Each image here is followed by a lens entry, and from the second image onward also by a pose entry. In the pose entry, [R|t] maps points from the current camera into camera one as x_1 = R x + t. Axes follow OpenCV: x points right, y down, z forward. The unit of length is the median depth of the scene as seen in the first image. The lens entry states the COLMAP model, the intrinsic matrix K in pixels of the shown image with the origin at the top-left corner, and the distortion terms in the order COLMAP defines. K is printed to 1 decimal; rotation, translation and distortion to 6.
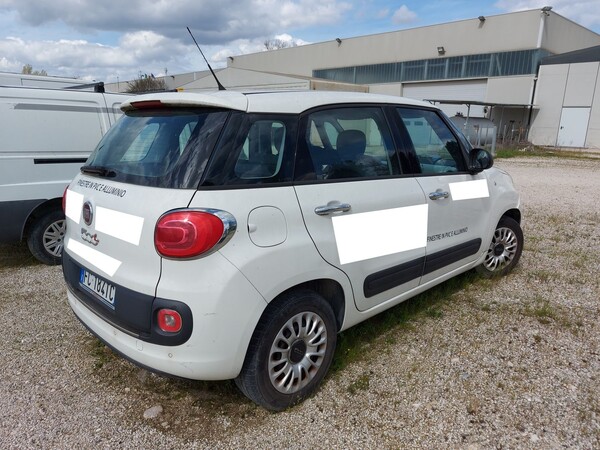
lens RADIAL K [[436.3, 0, 298.7], [0, 436.3, 224.7], [0, 0, 1]] dist [0.040580, -0.039670]
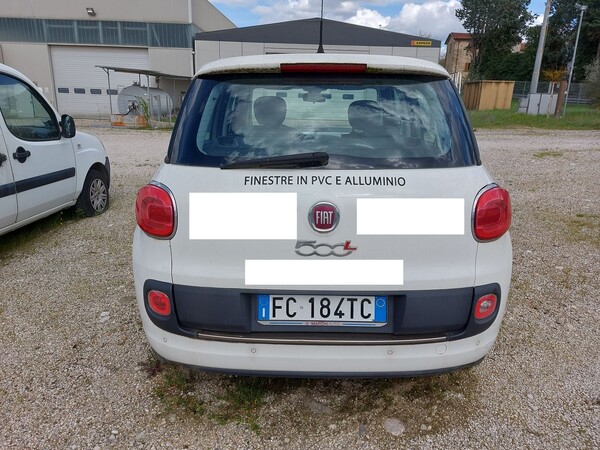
lens RADIAL K [[436.3, 0, 298.7], [0, 436.3, 224.7], [0, 0, 1]] dist [0.040580, -0.039670]
pose [[0.705755, -0.189375, 0.682677, -0.089845], [0.145307, 0.981819, 0.122139, -0.009653], [-0.693395, 0.012998, 0.720441, 0.044783]]
